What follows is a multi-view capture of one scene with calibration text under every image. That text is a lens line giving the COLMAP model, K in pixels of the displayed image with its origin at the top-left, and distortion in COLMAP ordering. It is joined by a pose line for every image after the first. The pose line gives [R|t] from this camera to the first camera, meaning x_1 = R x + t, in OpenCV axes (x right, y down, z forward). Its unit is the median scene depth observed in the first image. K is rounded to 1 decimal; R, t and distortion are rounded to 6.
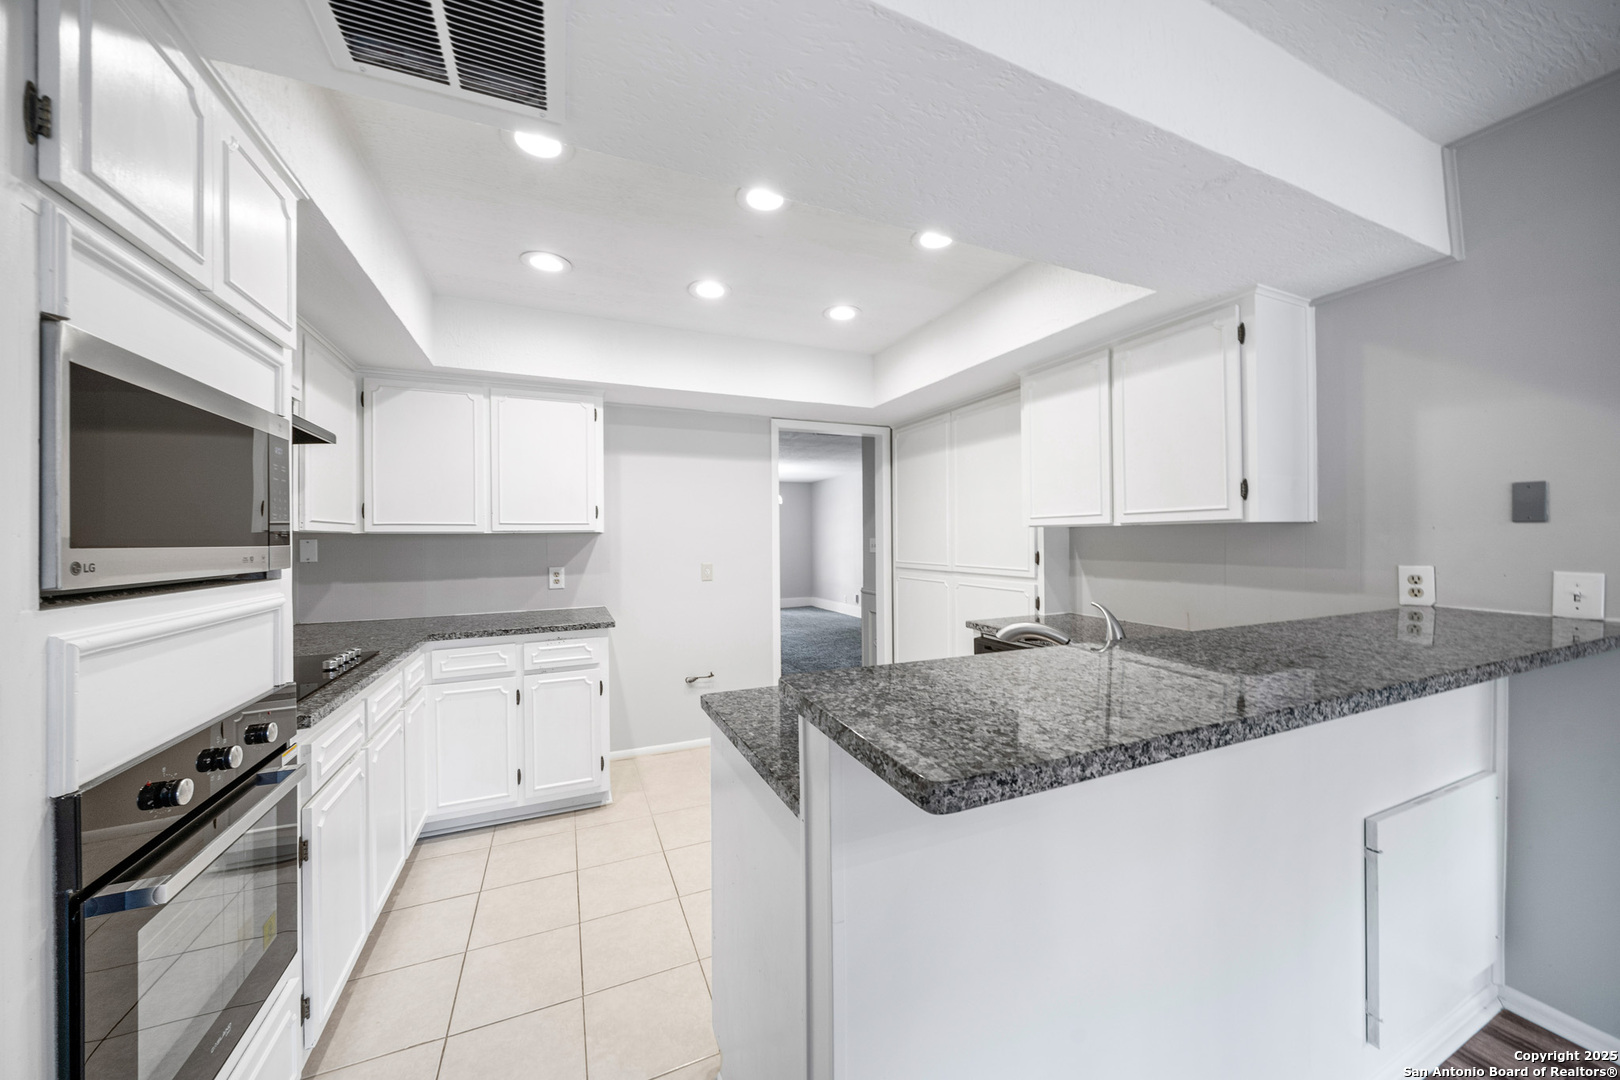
lens RADIAL K [[557.8, 0, 794.9], [0, 557.8, 538.8], [0, 0, 1]] dist [-0.010282, 0.000939]
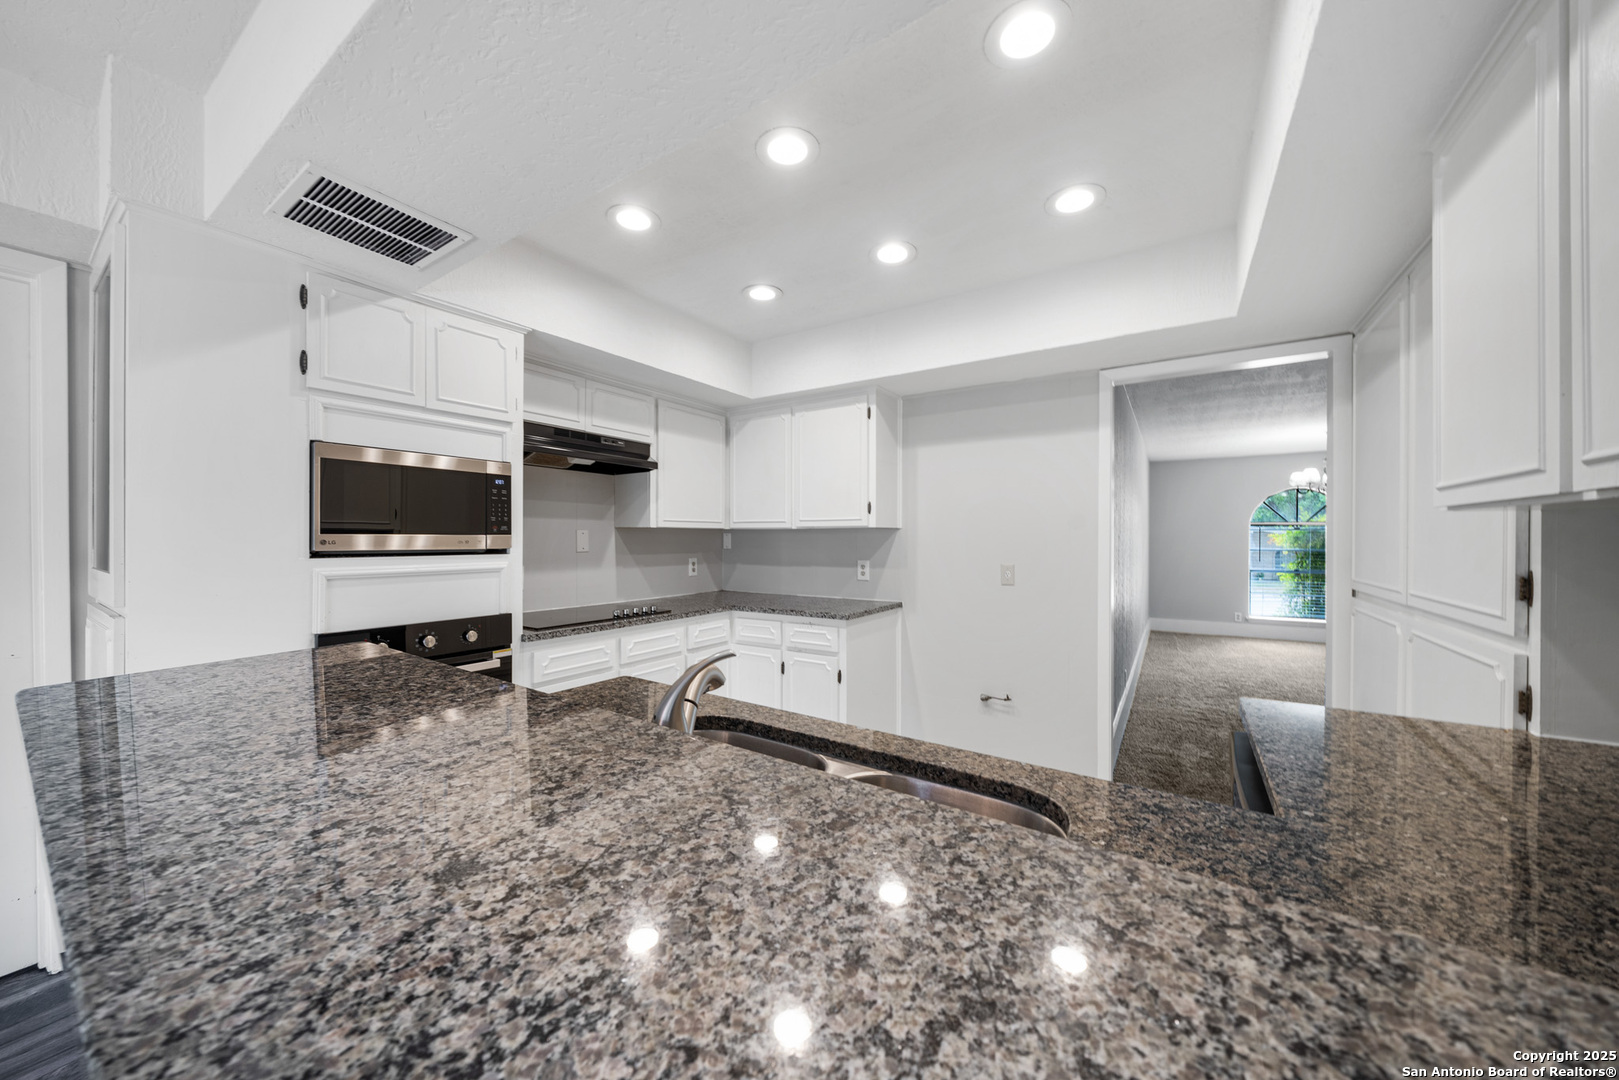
lens RADIAL K [[557.5, 0, 798.2], [0, 557.5, 544.5], [0, 0, 1]] dist [-0.010282, 0.000939]
pose [[0.548366, 0.019915, -0.836001, 0.737137], [-0.006697, 0.999789, 0.019424, 0.000682], [0.836211, -0.005053, 0.548384, 0.559097]]
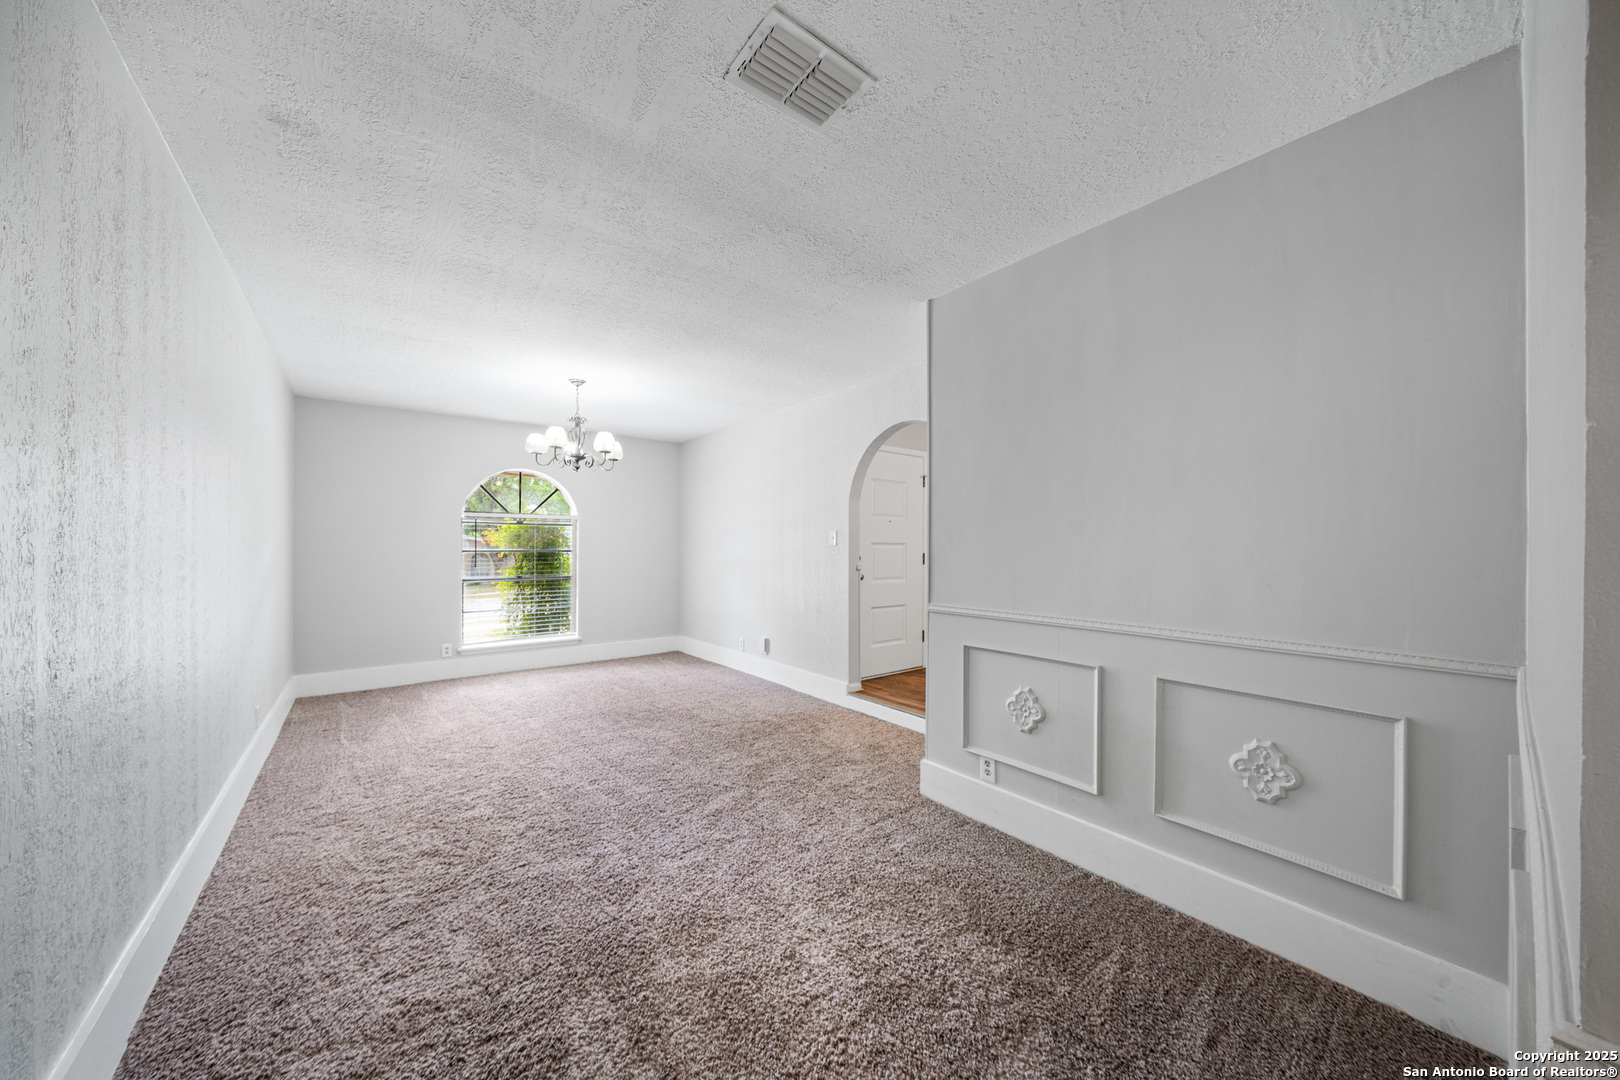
lens RADIAL K [[557.8, 0, 819.2], [0, 557.8, 546.3], [0, 0, 1]] dist [-0.010282, 0.000939]
pose [[0.961139, 0.015976, 0.275603, -0.004373], [-0.015317, 0.999872, -0.004542, 0.075155], [-0.275640, 0.000144, 0.961261, 2.710164]]
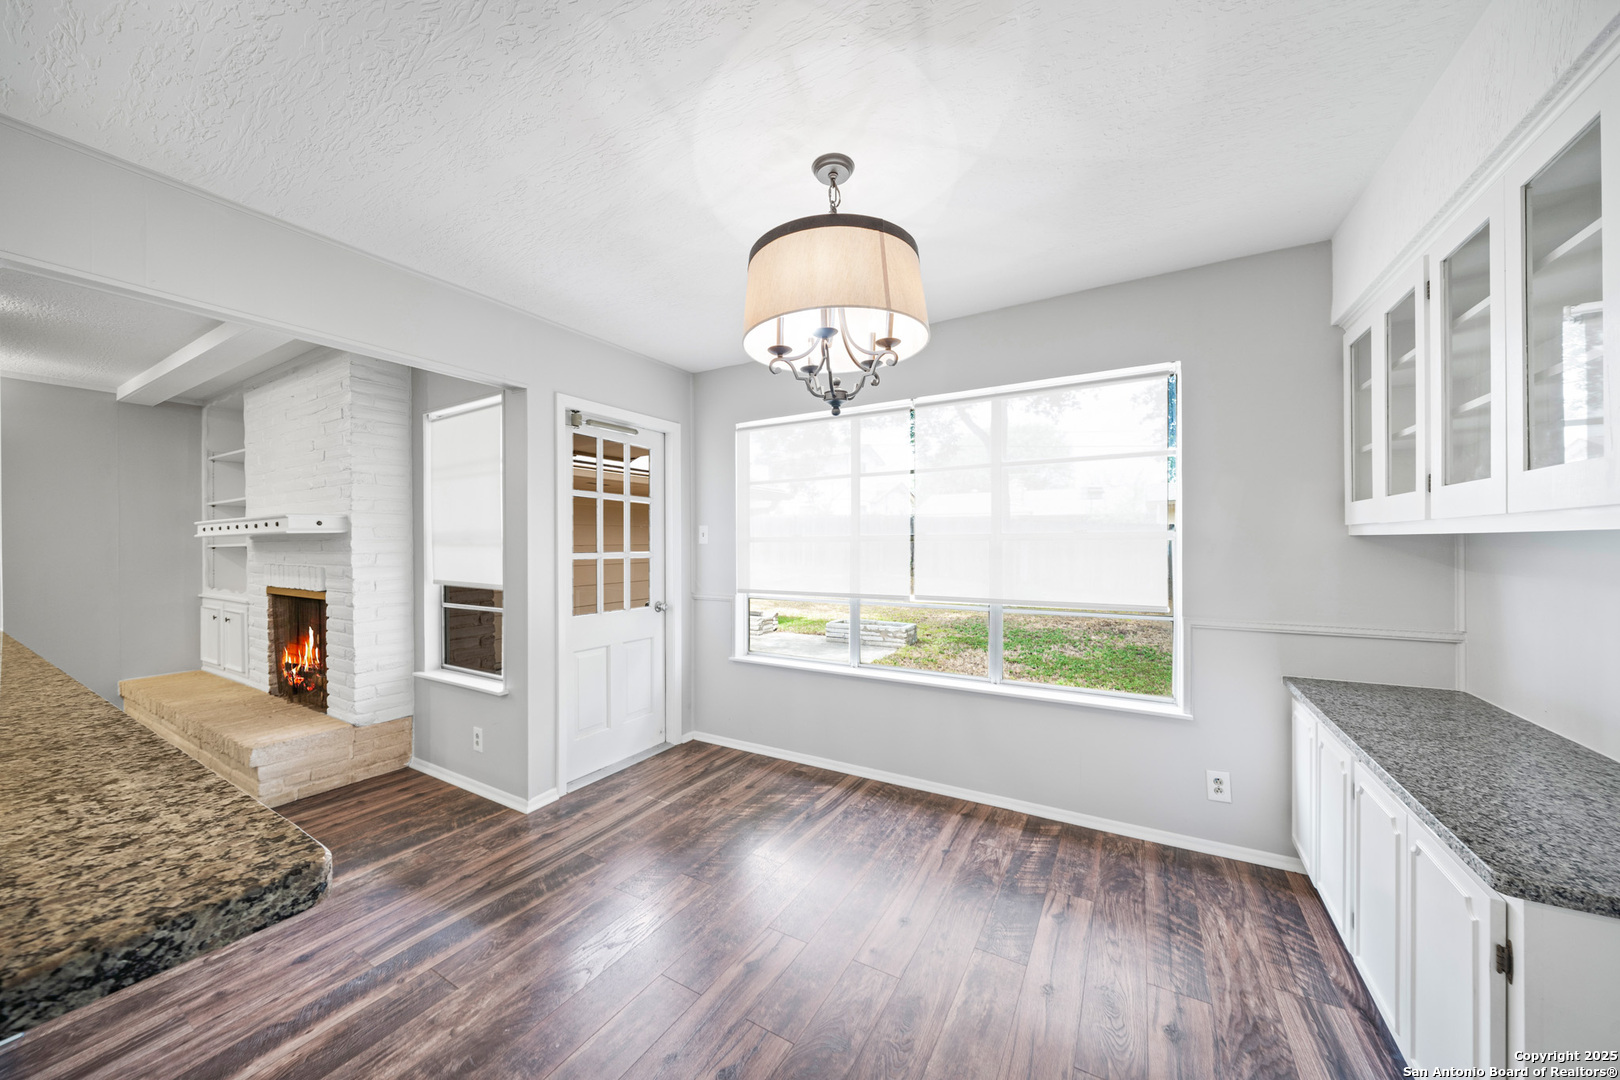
lens RADIAL K [[557.8, 0, 808.9], [0, 557.8, 541.9], [0, 0, 1]] dist [-0.010282, 0.000939]
pose [[-0.595395, 0.011950, 0.803344, -0.214646], [0.009749, 0.999923, -0.007649, 0.003788], [-0.803374, 0.003278, -0.595466, 0.256053]]
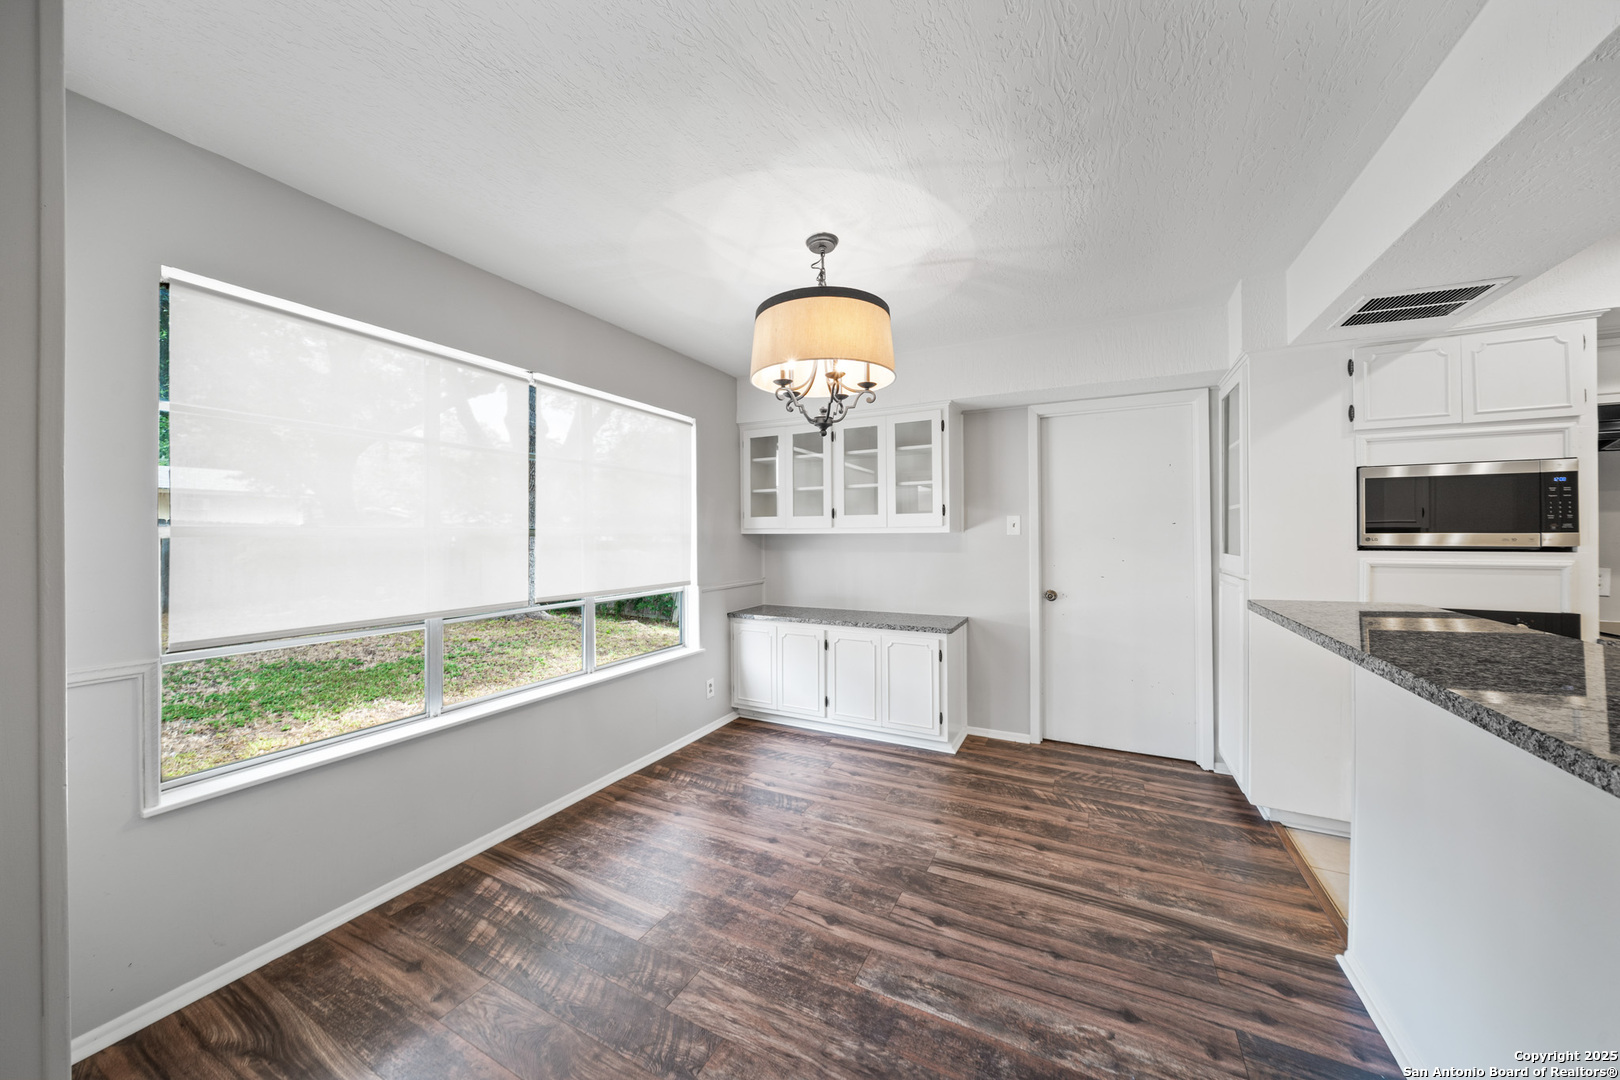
lens RADIAL K [[557.8, 0, 790.8], [0, 557.8, 531.2], [0, 0, 1]] dist [-0.010282, 0.000939]
pose [[-0.779696, 0.005861, -0.626130, 1.390472], [0.010298, 0.999941, -0.003464, -0.008817], [0.626073, -0.009148, -0.779711, 0.563180]]
